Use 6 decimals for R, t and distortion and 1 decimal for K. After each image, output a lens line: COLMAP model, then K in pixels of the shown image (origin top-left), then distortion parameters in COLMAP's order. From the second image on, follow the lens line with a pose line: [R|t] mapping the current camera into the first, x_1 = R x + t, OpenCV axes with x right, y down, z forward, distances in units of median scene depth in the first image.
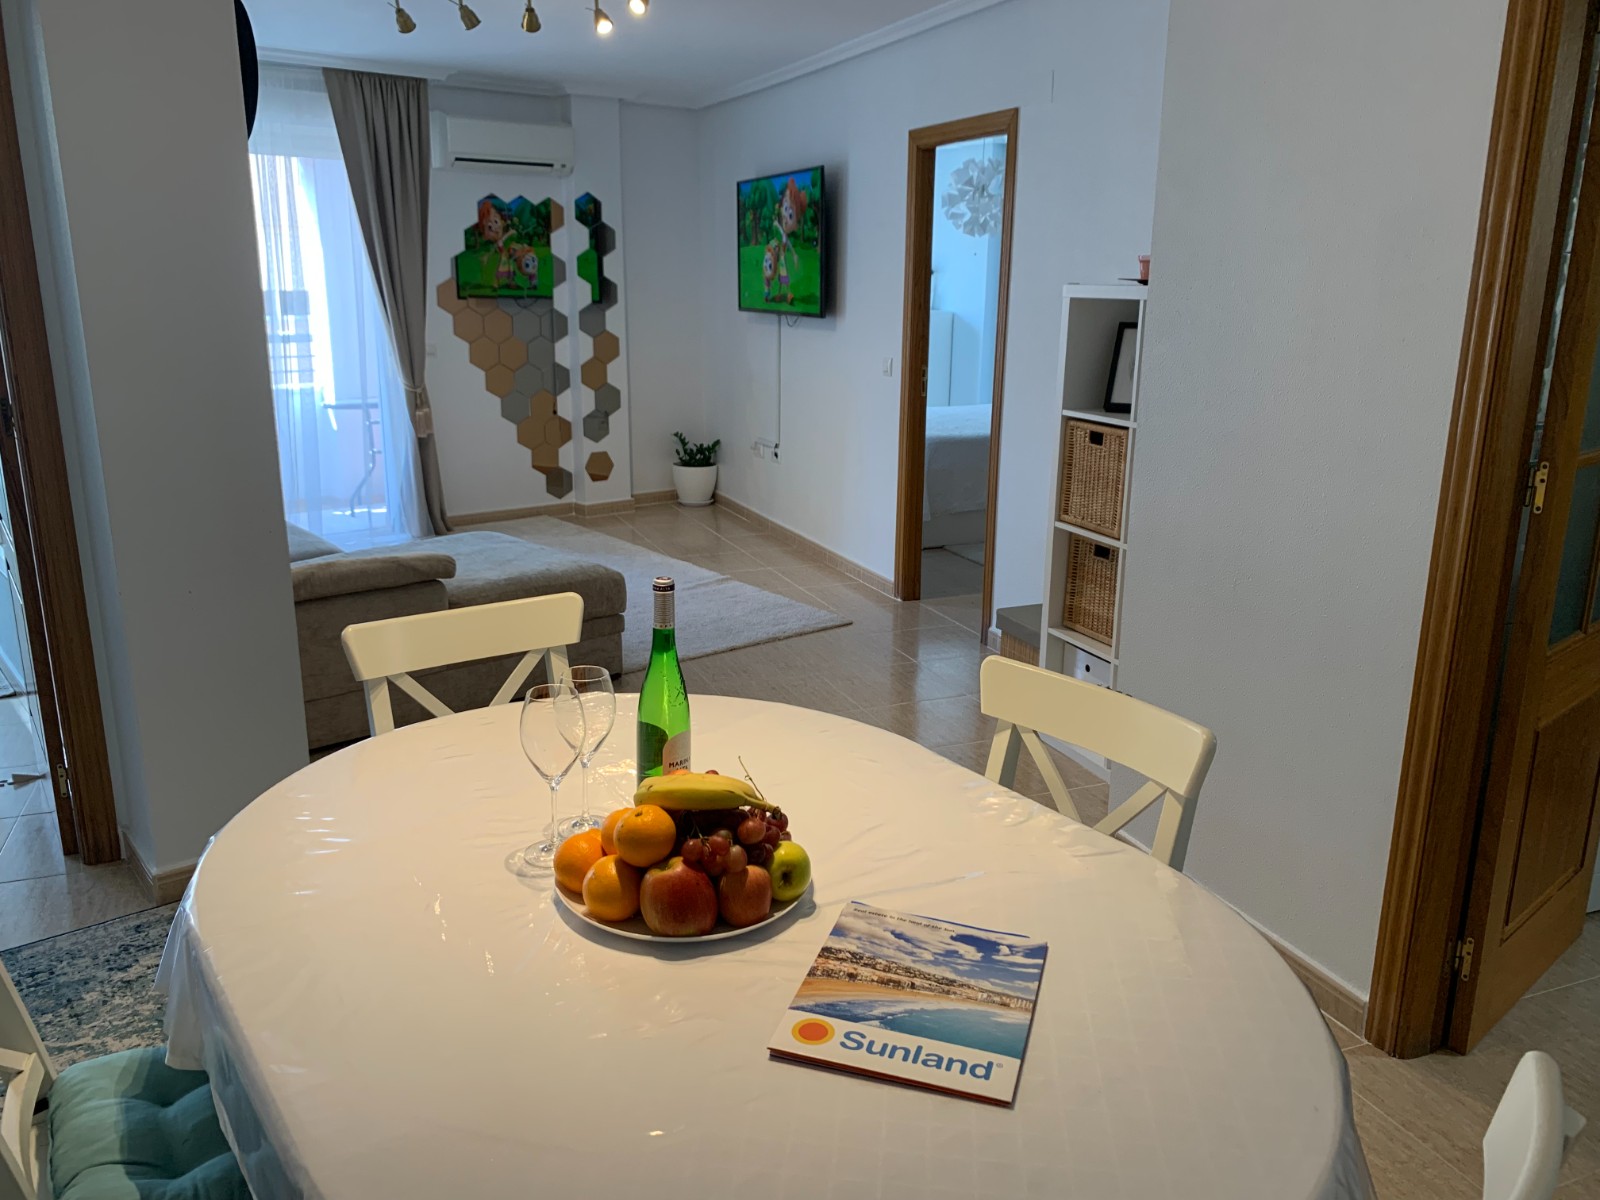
lens RADIAL K [[1226.3, 0, 799.3], [0, 1226.3, 611.2], [0, 0, 1]] dist [0.035501, -0.024537]
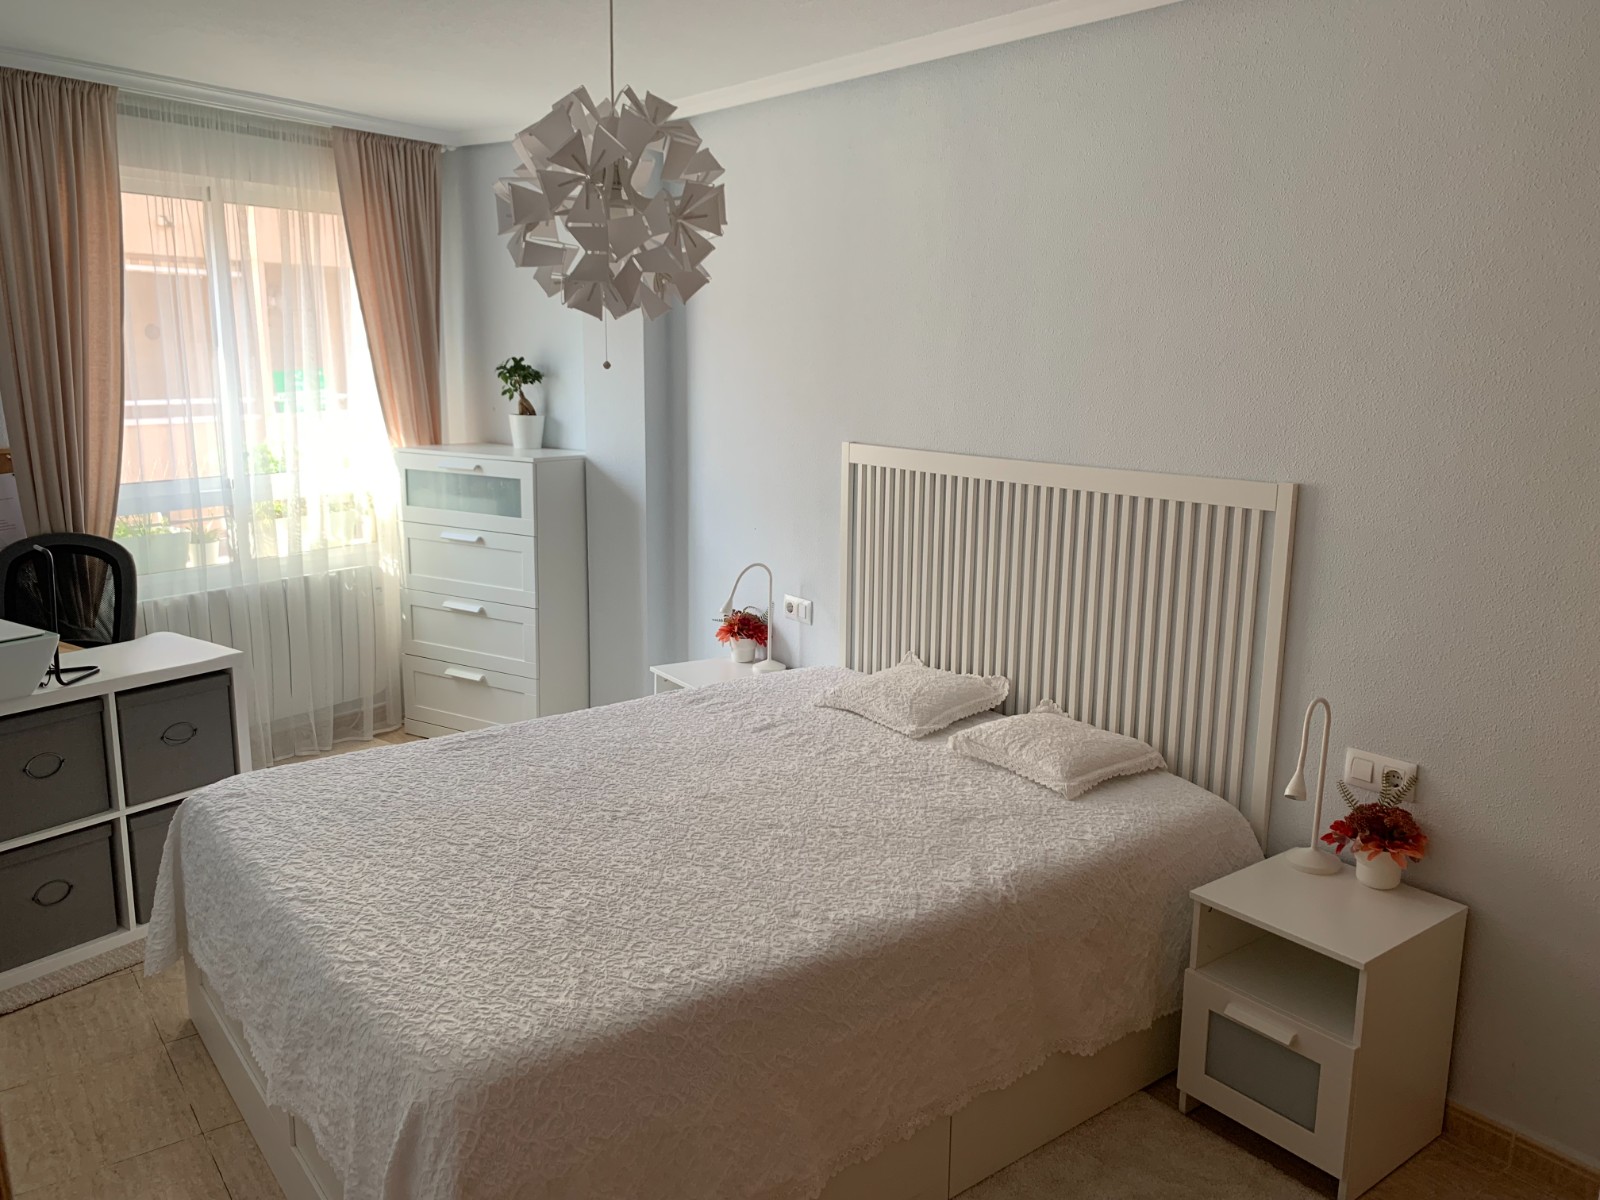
lens RADIAL K [[1226.3, 0, 799.0], [0, 1226.3, 597.1], [0, 0, 1]] dist [0.035501, -0.024537]
pose [[0.963993, -0.056642, 0.259824, 0.101859], [0.069727, 0.996706, -0.041414, -0.207891], [-0.256623, 0.058039, 0.964767, 0.658683]]
